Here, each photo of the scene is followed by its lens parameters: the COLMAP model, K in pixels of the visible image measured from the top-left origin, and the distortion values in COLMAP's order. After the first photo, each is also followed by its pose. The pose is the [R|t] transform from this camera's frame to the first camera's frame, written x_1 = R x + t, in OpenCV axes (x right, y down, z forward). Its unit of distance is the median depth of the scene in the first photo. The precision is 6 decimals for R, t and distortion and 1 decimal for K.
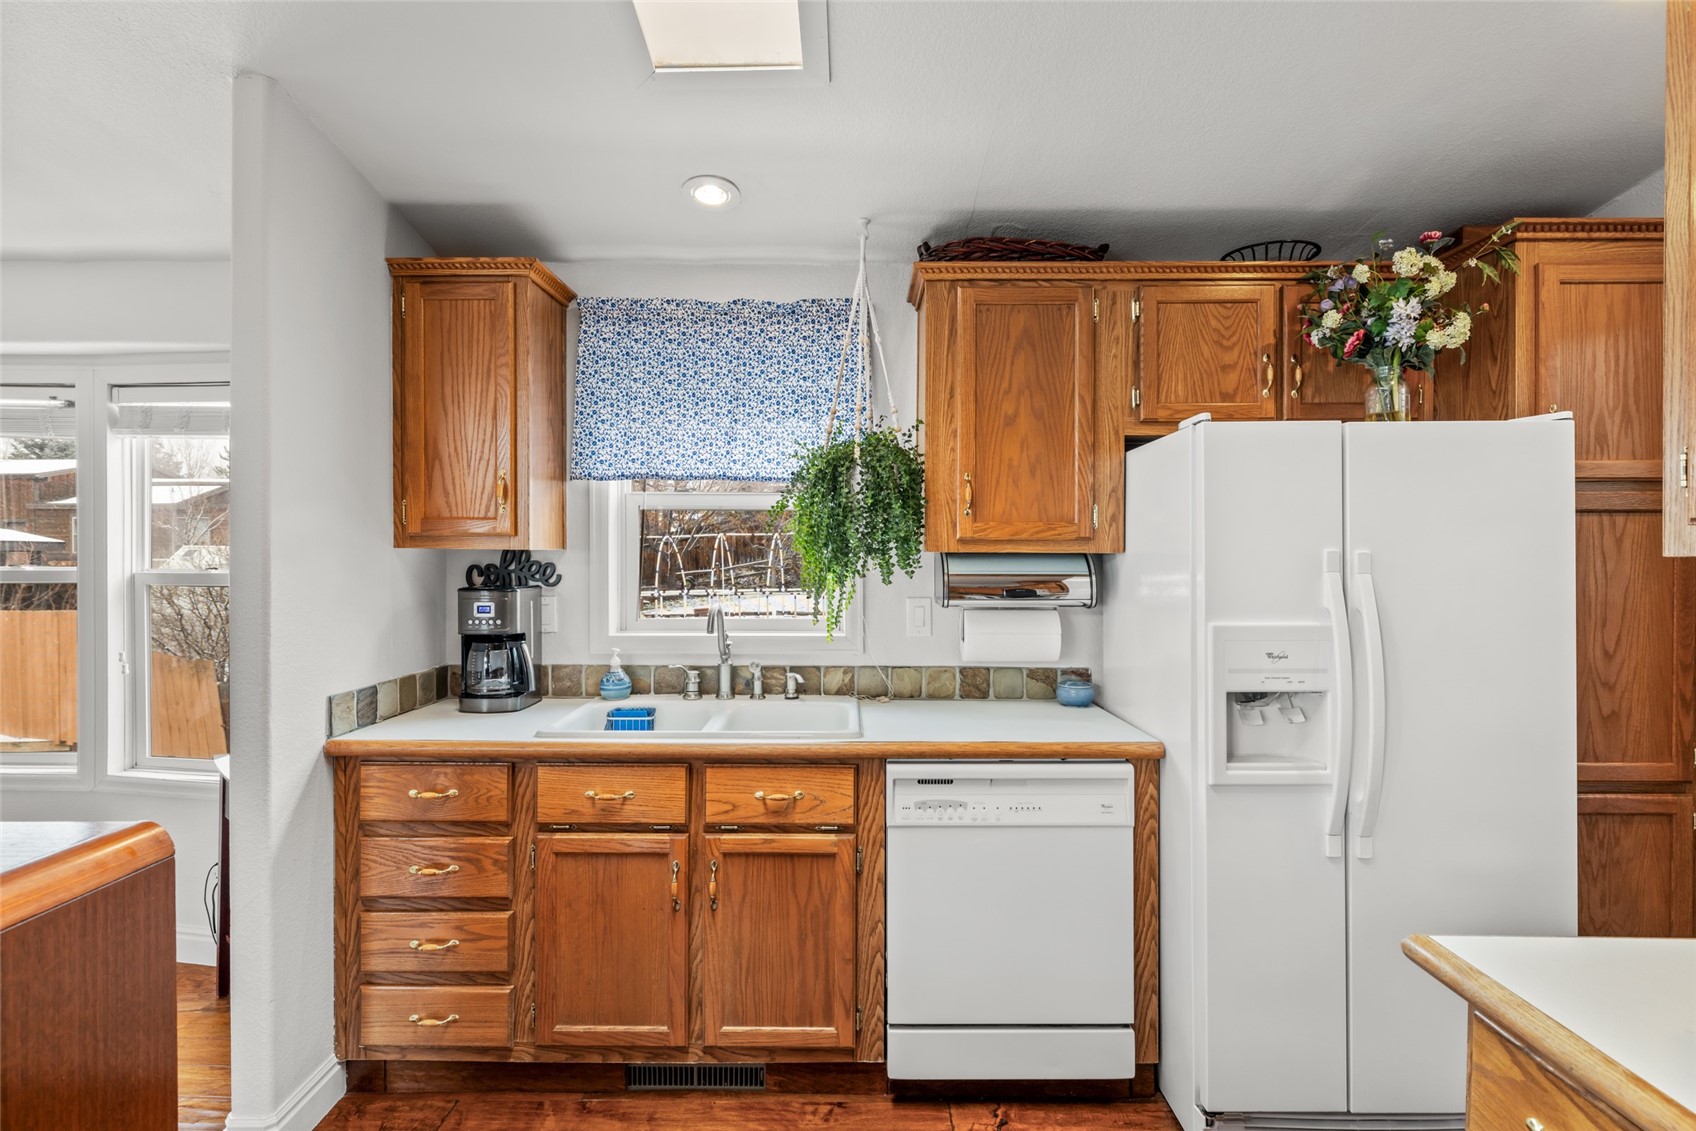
lens RADIAL K [[859.5, 0, 845.6], [0, 859.5, 564.1], [0, 0, 1]] dist [0.003584, 0.000284]
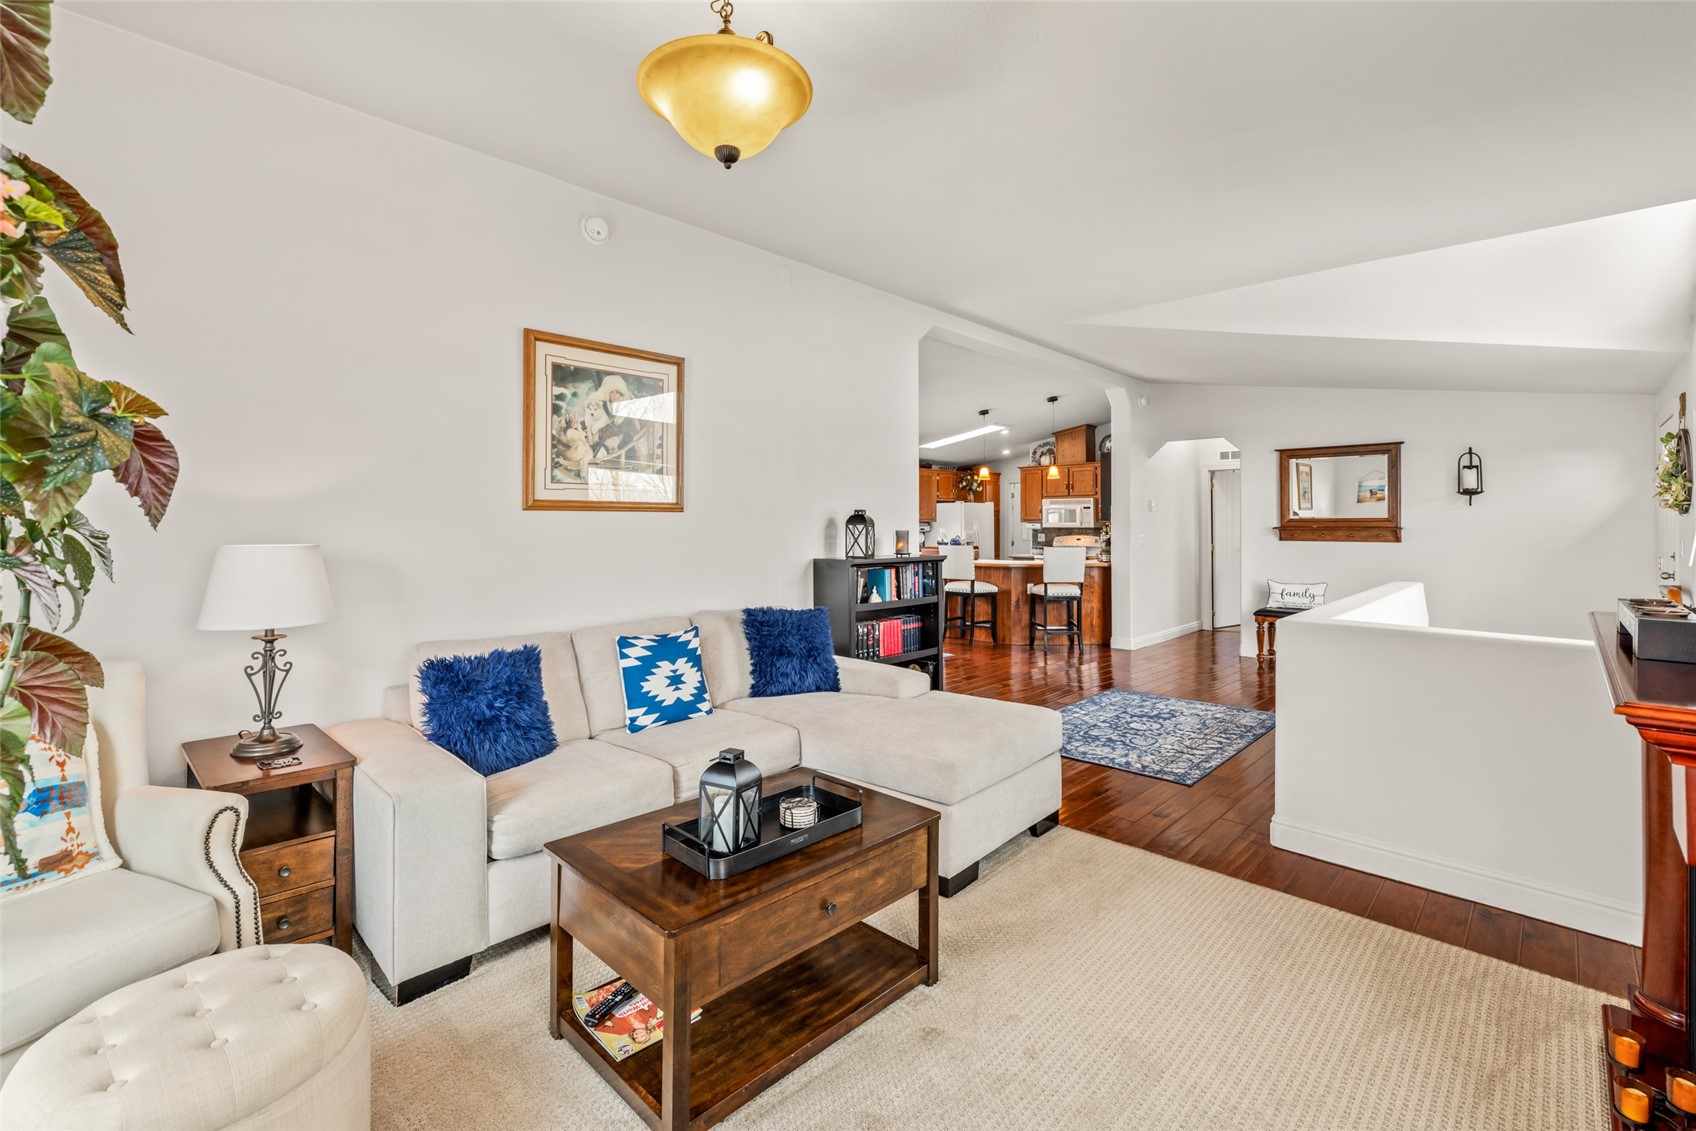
lens RADIAL K [[744.5, 0, 848.1], [0, 744.5, 524.9], [0, 0, 1]] dist [0.000415, 0.000105]
pose [[0.686709, -0.004075, 0.726921, -3.881905], [0.007353, 0.999972, -0.001341, 0.010027], [-0.726895, 0.006266, 0.686720, -2.050153]]
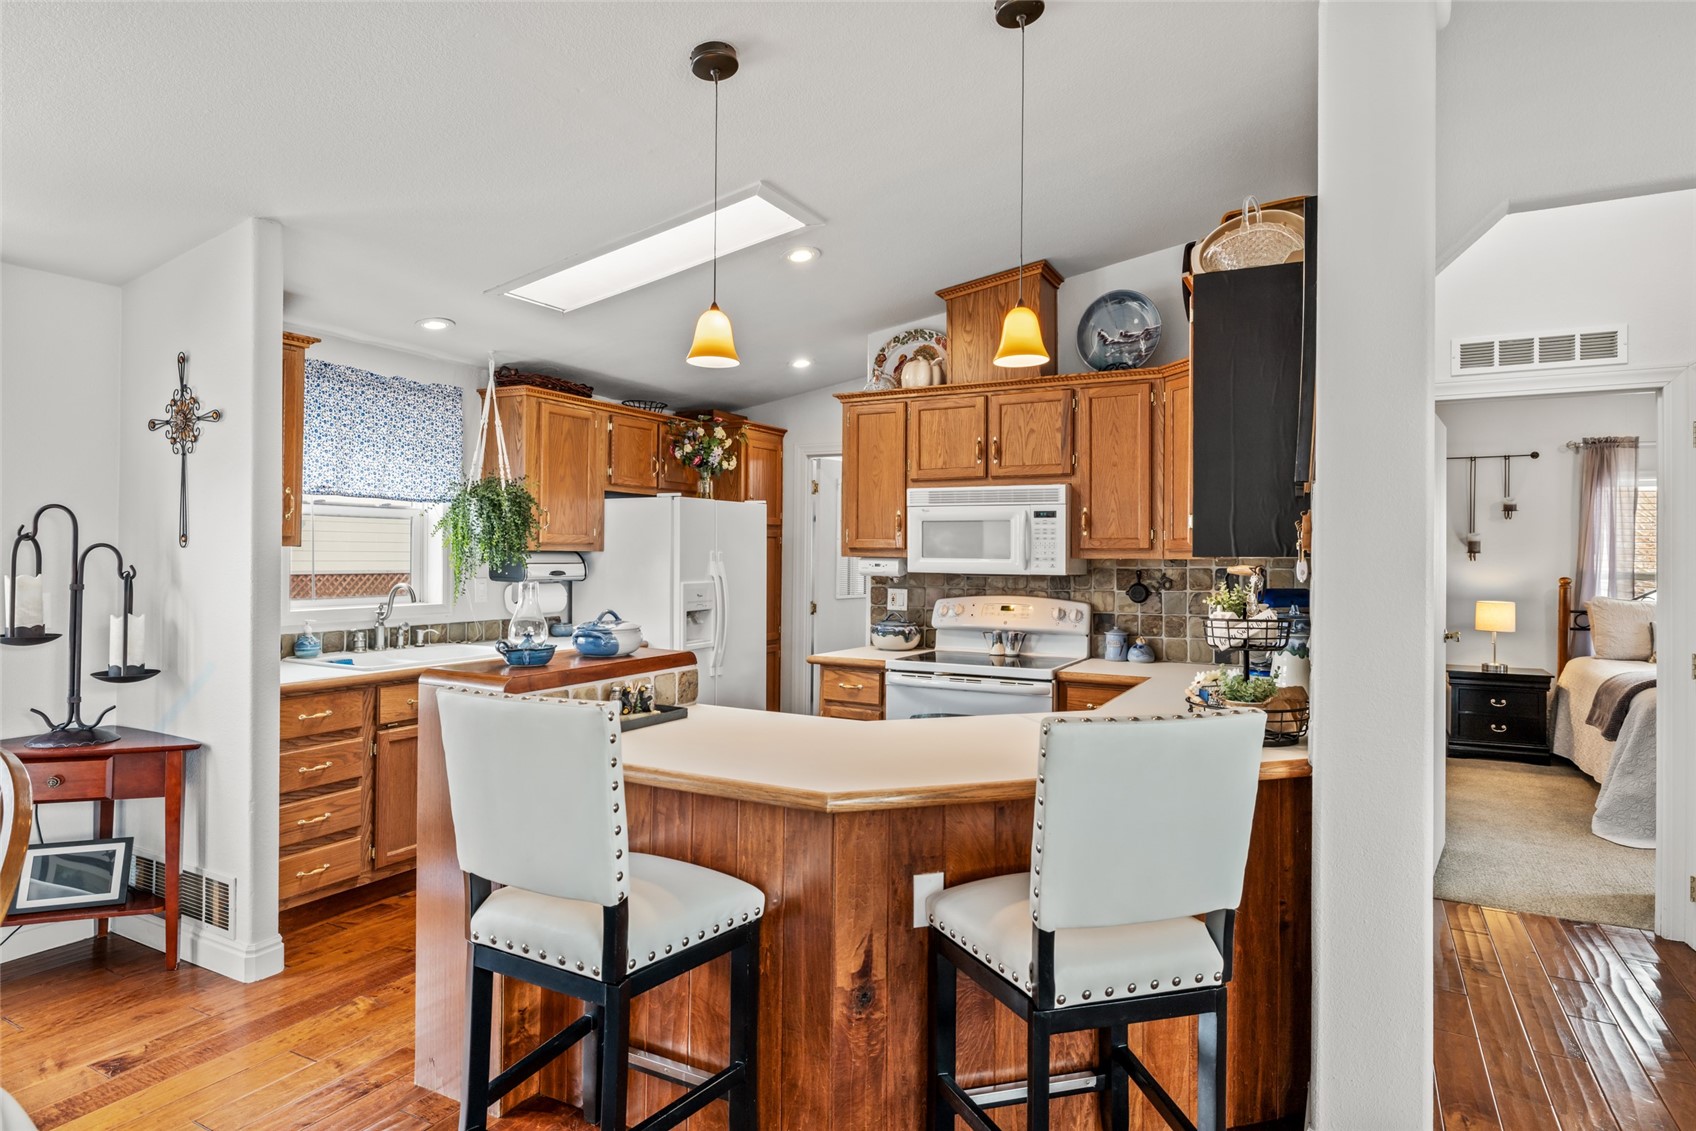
lens RADIAL K [[942.9, 0, 849.2], [0, 942.9, 552.5], [0, 0, 1]] dist [0.000738, -0.000255]
pose [[0.468129, 0.005022, 0.883646, -1.410672], [-0.003940, 0.999986, -0.003595, -0.005826], [-0.883651, -0.001799, 0.468143, -0.522229]]
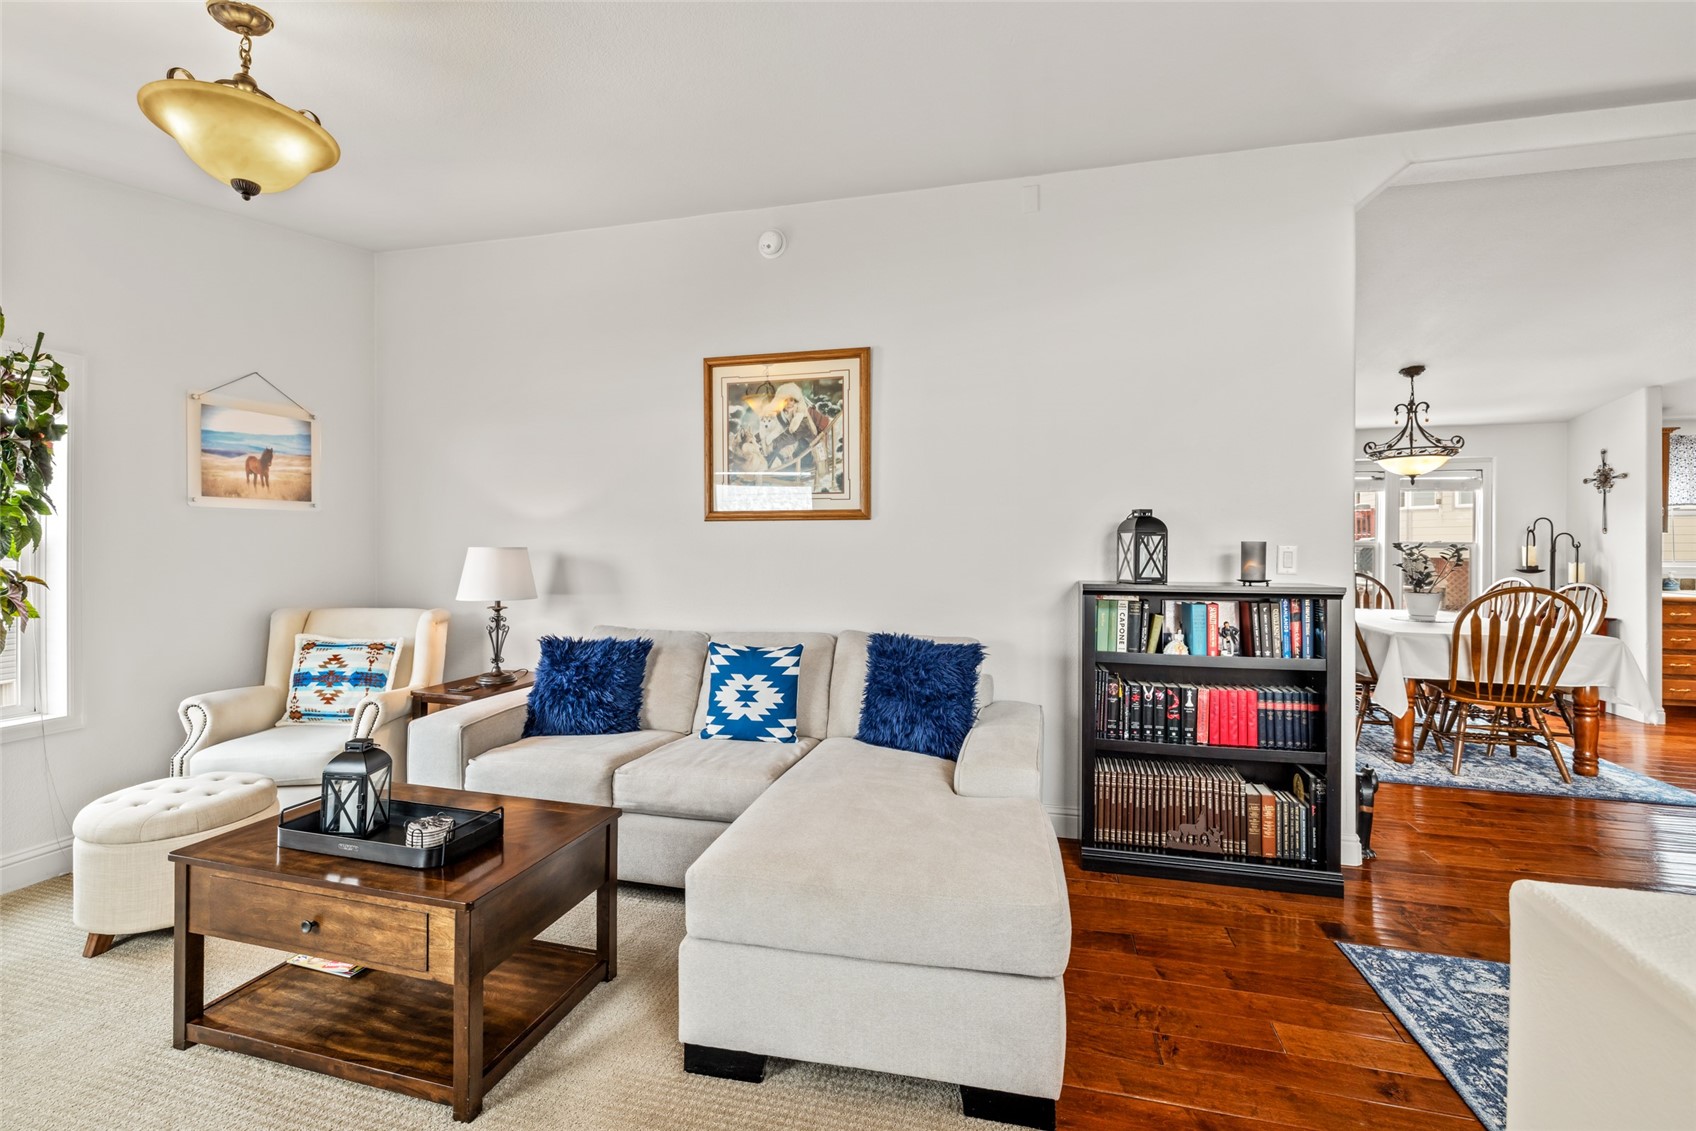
lens RADIAL K [[735.6, 0, 844.7], [0, 735.6, 550.3], [0, 0, 1]] dist [0.000140, 0.000662]
pose [[0.971087, -0.000957, -0.238724, -2.578366], [0.001163, 0.999999, 0.000723, 0.037678], [0.238723, -0.000980, 0.971087, -2.082494]]
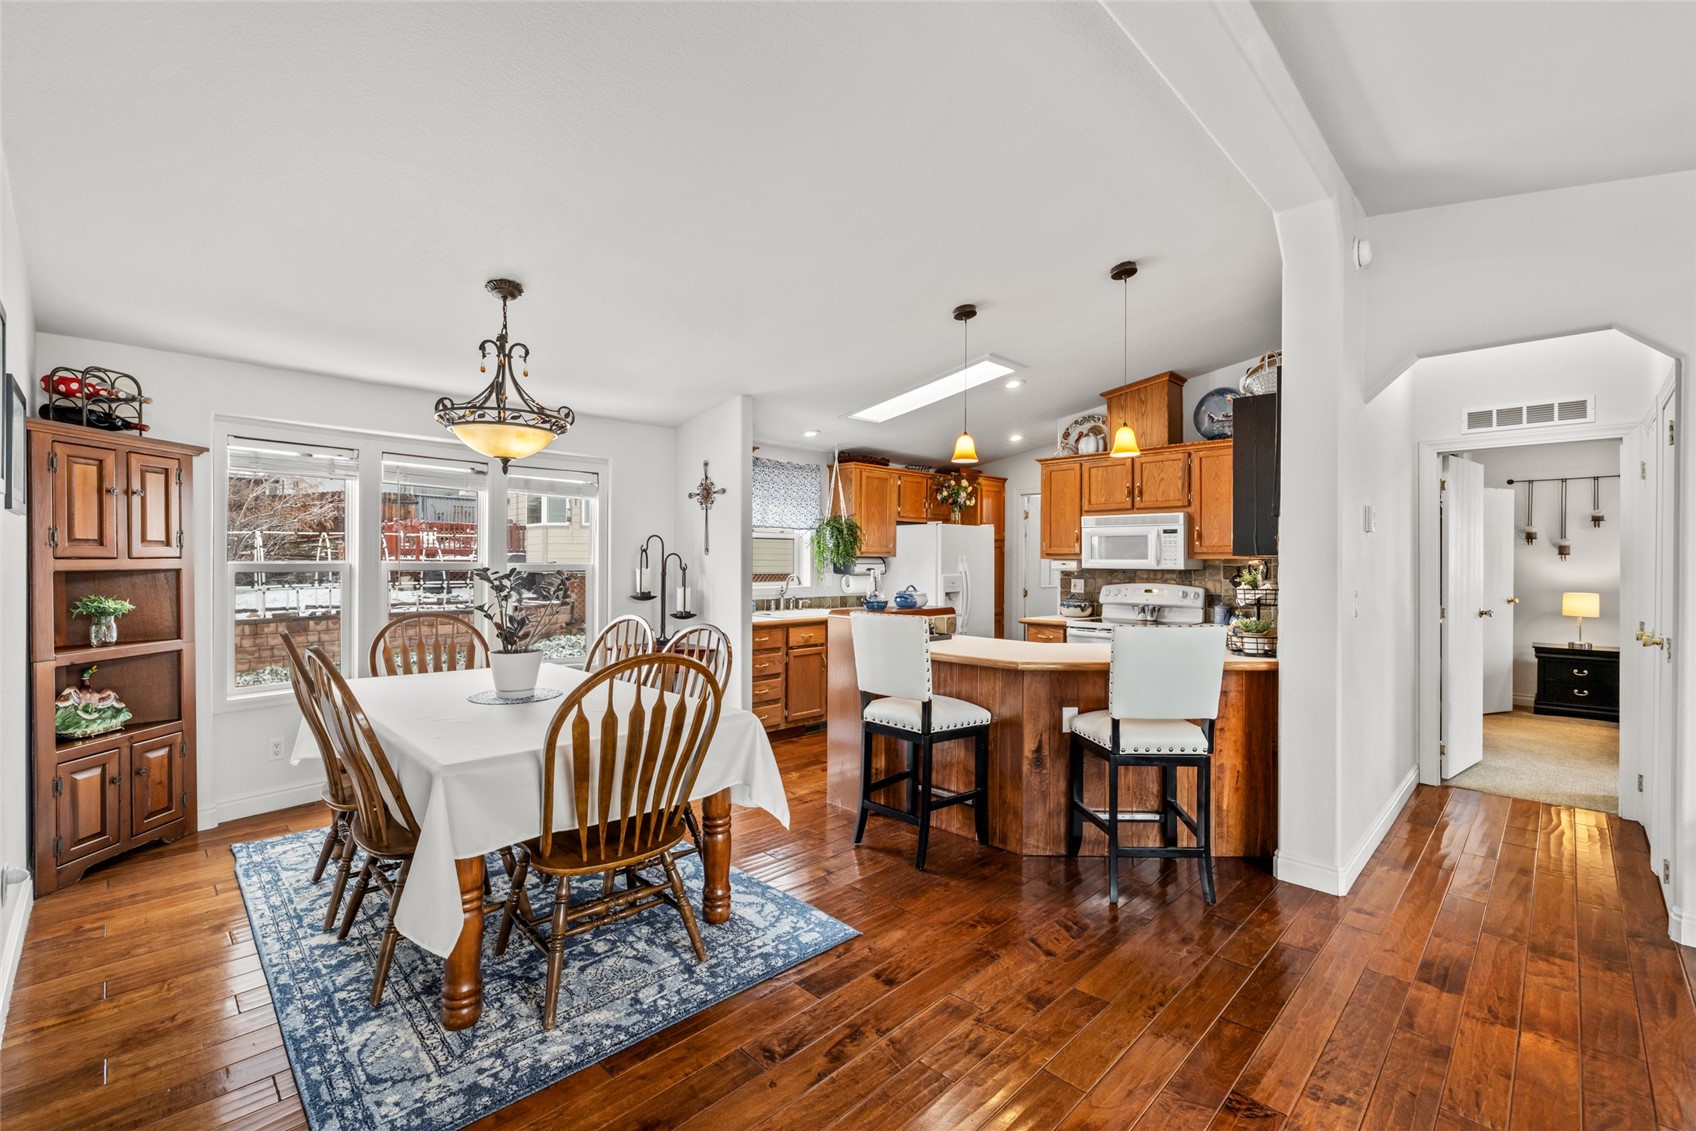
lens RADIAL K [[730.2, 0, 848.0], [0, 730.2, 565.5], [0, 0, 1]] dist [-0.000963, 0.000022]
pose [[0.700572, -0.003000, 0.713575, -1.944906], [-0.000082, 0.999991, 0.004284, 0.008666], [-0.713581, -0.003059, 0.700566, -0.882932]]
